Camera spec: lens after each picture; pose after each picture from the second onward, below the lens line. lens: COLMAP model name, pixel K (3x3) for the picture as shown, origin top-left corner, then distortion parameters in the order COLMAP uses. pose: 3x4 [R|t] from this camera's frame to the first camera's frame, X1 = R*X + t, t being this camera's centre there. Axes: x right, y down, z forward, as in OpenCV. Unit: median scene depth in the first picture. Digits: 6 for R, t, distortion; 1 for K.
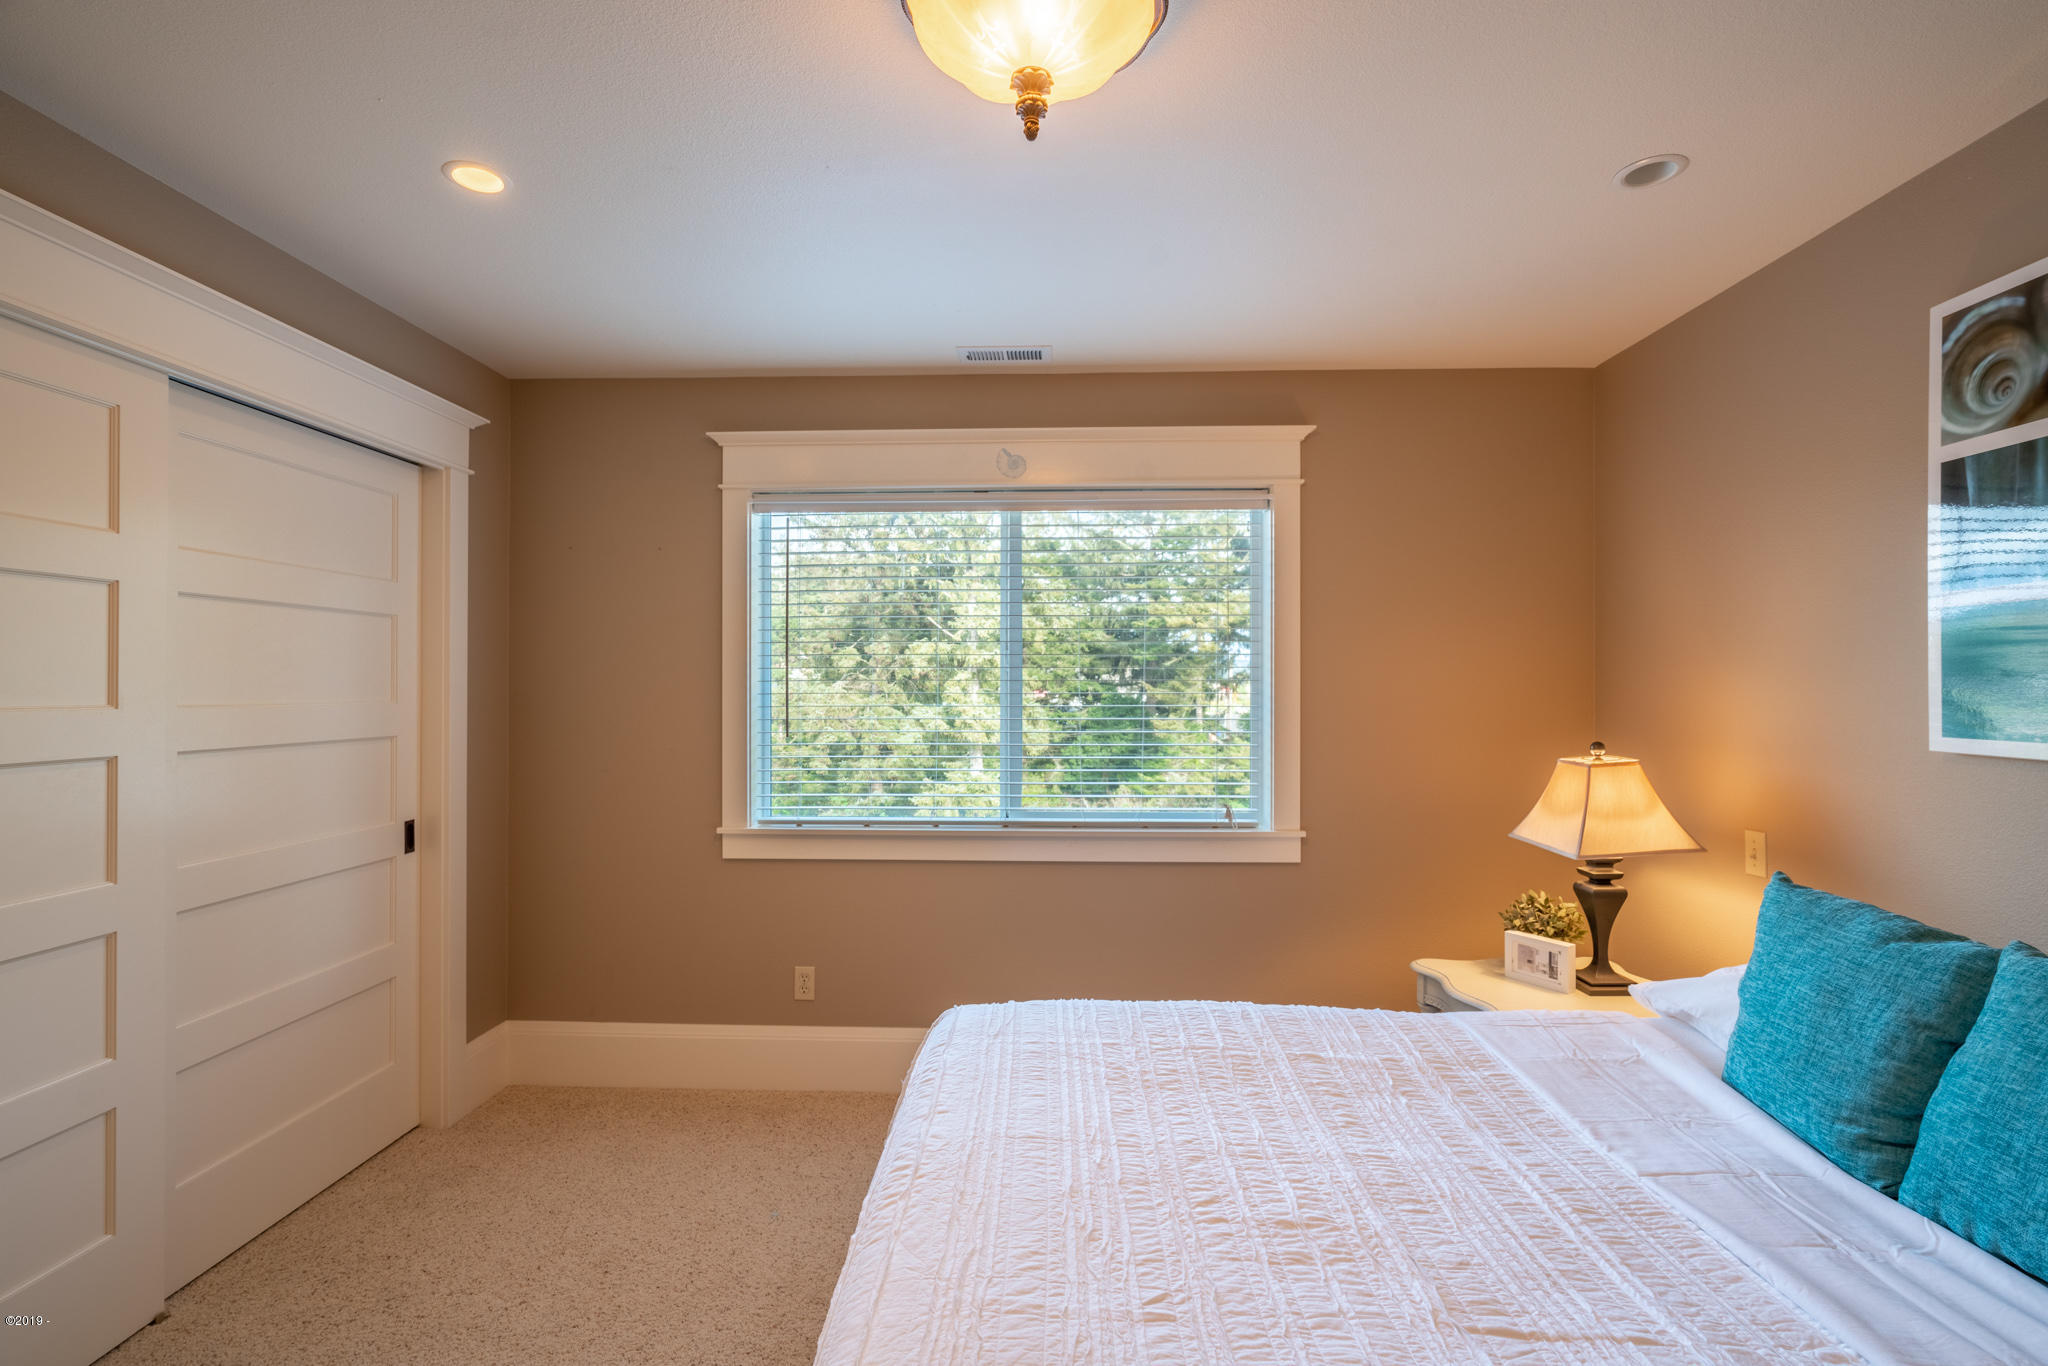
lens RADIAL K [[926.8, 0, 1038.4], [0, 926.8, 694.9], [0, 0, 1]] dist [-0.003312, 0.000555]
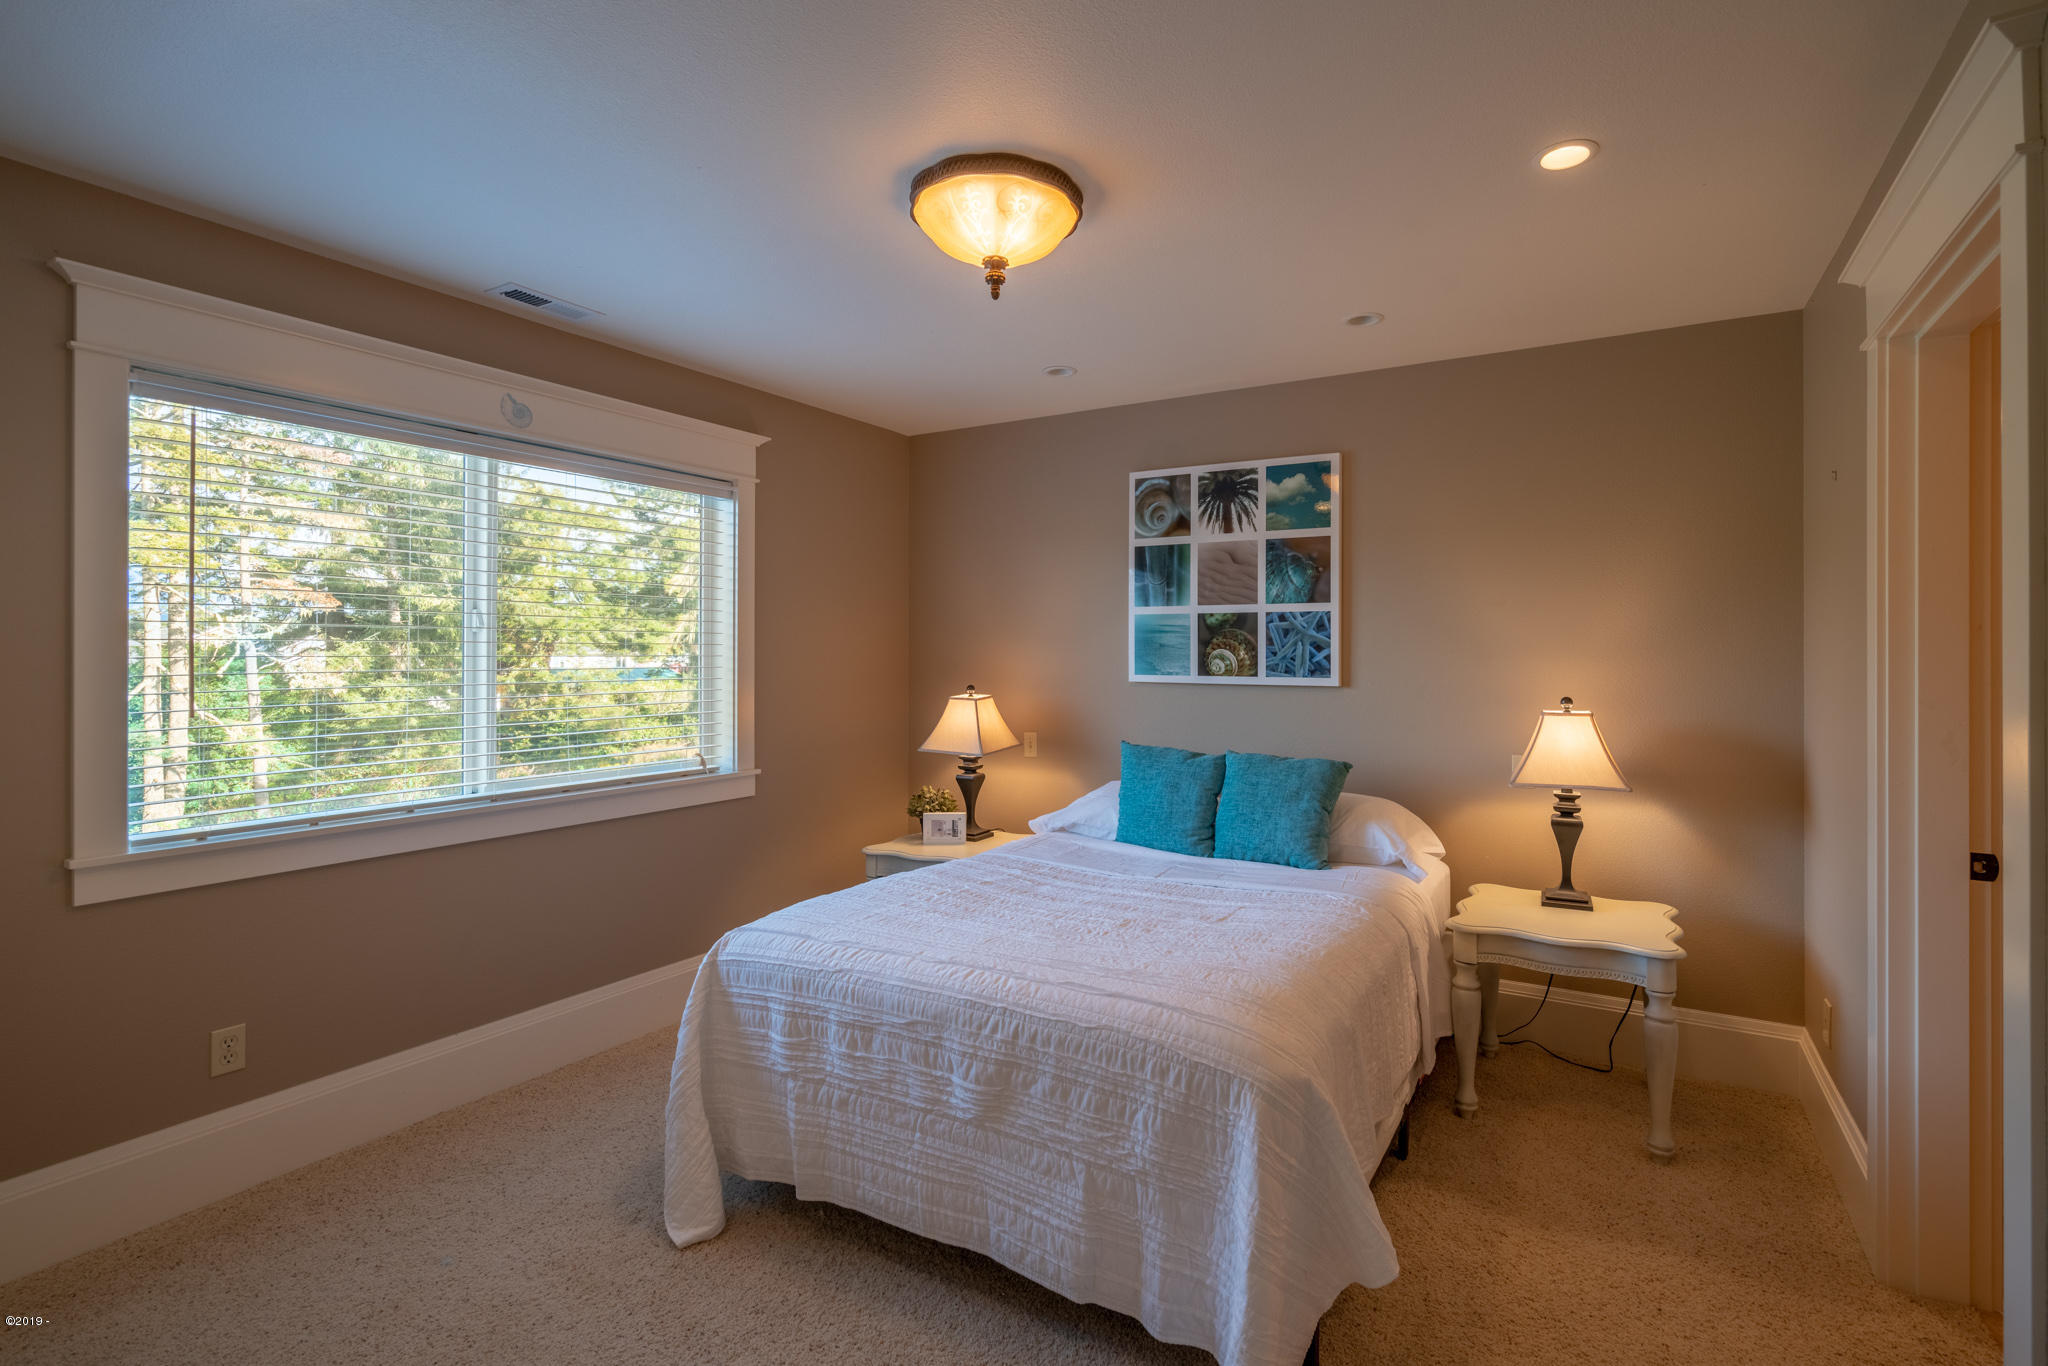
lens RADIAL K [[926.8, 0, 1064.3], [0, 926.8, 659.2], [0, 0, 1]] dist [-0.003312, 0.000555]
pose [[0.483154, -0.004983, 0.875521, -0.717277], [0.004983, 0.999983, 0.002942, 0.001946], [-0.875521, 0.002941, 0.483171, 0.076096]]
